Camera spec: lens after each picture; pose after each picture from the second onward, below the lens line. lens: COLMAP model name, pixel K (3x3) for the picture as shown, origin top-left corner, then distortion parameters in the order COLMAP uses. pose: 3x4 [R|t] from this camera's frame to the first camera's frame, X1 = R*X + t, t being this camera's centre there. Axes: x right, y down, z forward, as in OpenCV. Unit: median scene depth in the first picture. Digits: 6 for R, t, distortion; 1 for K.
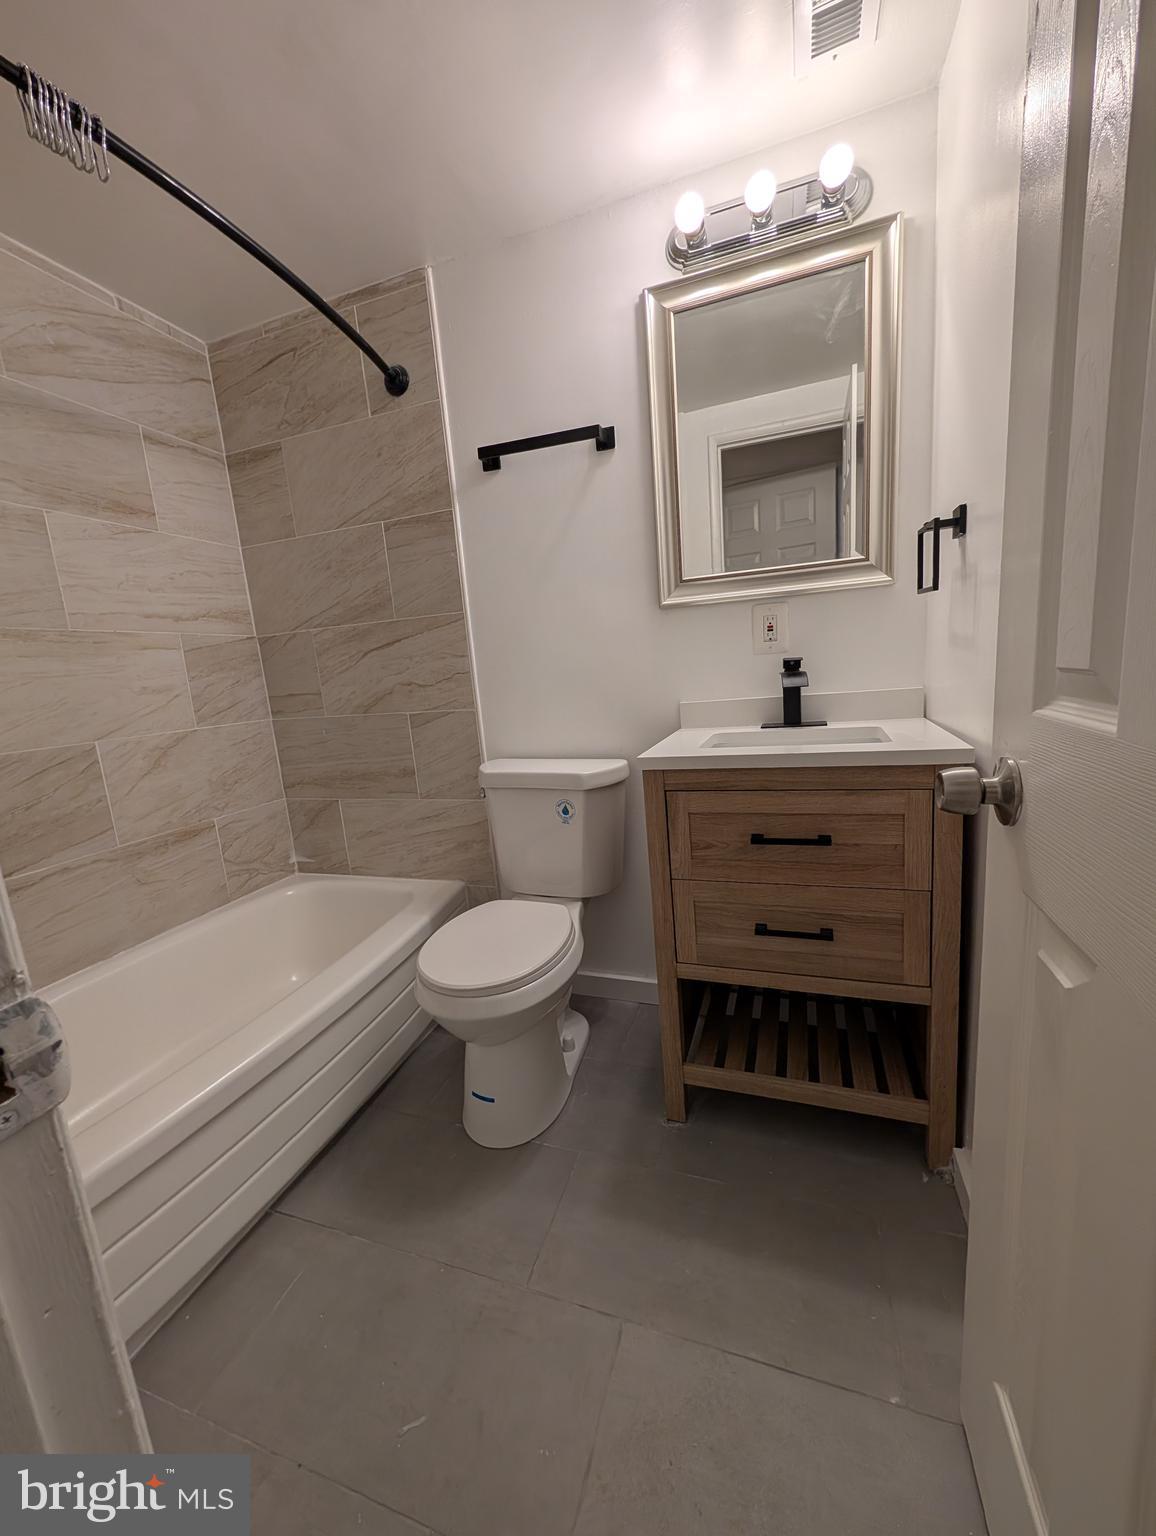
lens RADIAL K [[575.8, 0, 583.0], [0, 575.8, 767.7], [0, 0, 1]] dist [-0.001968, 0.000369]
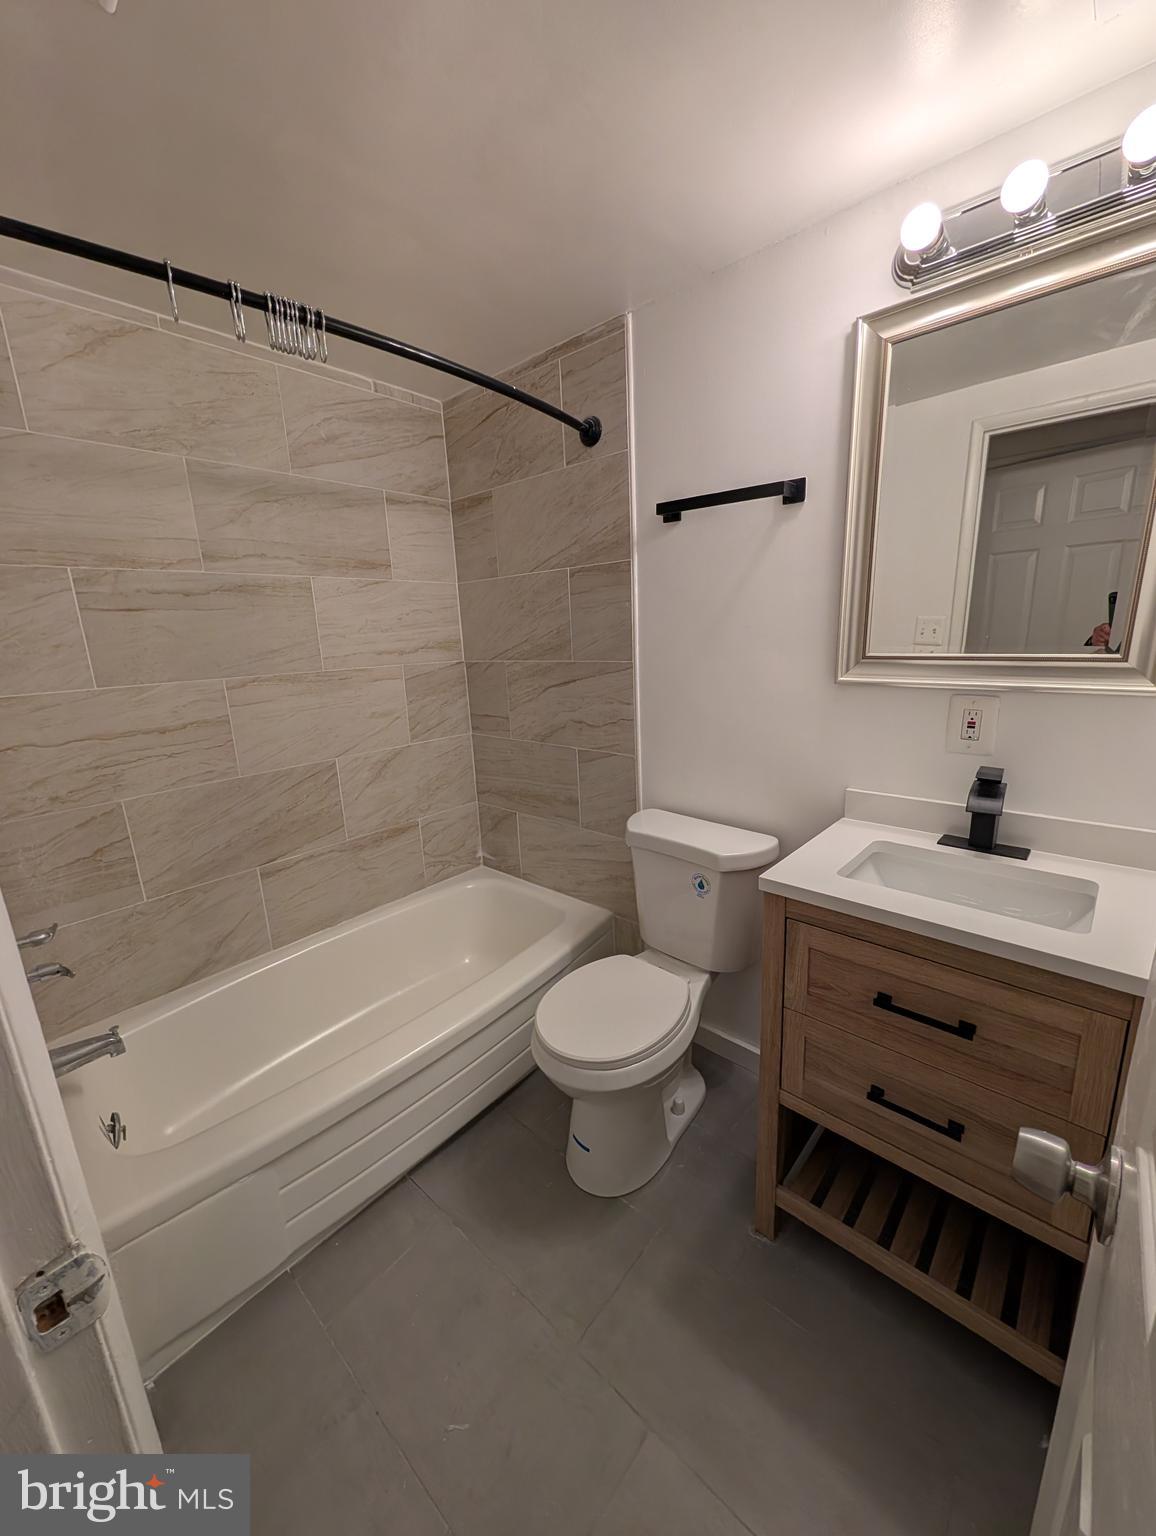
lens RADIAL K [[575.8, 0, 585.1], [0, 575.8, 766.1], [0, 0, 1]] dist [-0.001968, 0.000369]
pose [[0.924222, 0.127331, -0.360000, 0.114958], [-0.098143, 0.990305, 0.098307, -0.205096], [0.369027, -0.055526, 0.927759, 0.027063]]
